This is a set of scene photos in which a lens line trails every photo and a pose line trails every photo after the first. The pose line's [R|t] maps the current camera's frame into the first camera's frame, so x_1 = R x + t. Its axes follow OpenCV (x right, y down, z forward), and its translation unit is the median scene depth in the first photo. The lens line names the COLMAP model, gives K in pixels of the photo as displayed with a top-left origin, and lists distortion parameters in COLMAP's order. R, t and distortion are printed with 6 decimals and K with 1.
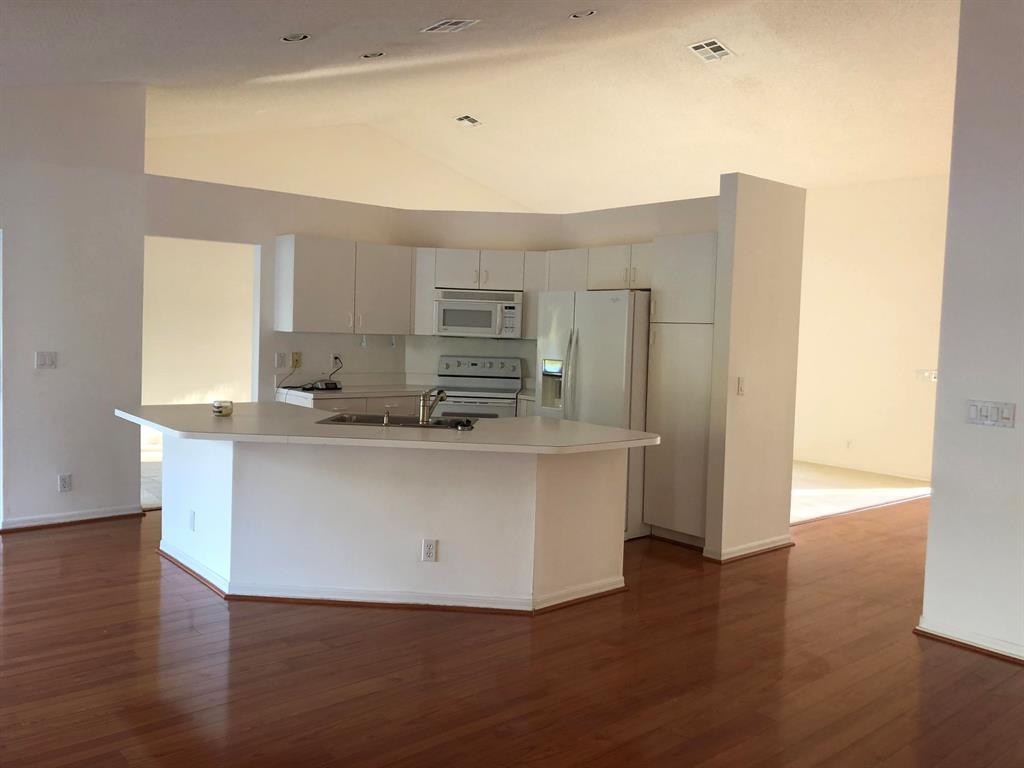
lens RADIAL K [[835.9, 0, 512.9], [0, 835.9, 364.6], [0, 0, 1]] dist [0.005526, 0.001094]
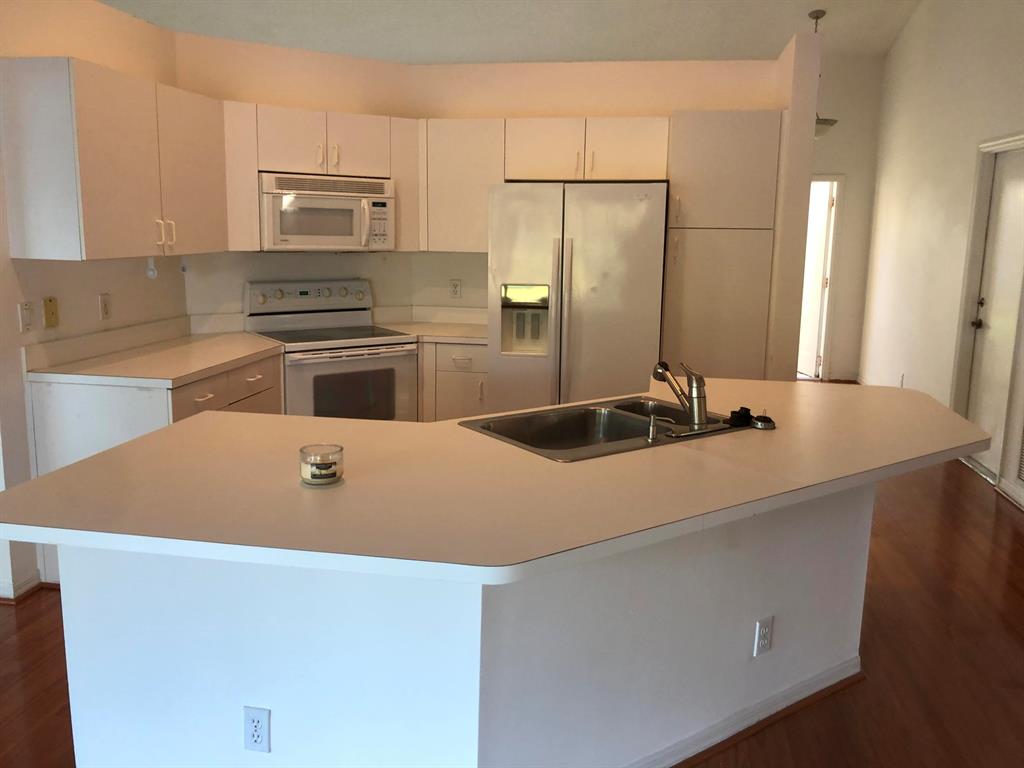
lens RADIAL K [[851.2, 0, 512.0], [0, 851.2, 384.0], [0, 0, 1]] dist [-0.003195, -0.002981]
pose [[0.771057, -0.136331, 0.622001, -0.358237], [0.036724, 0.984707, 0.170304, -0.038975], [-0.635706, -0.108472, 0.764272, 0.407355]]
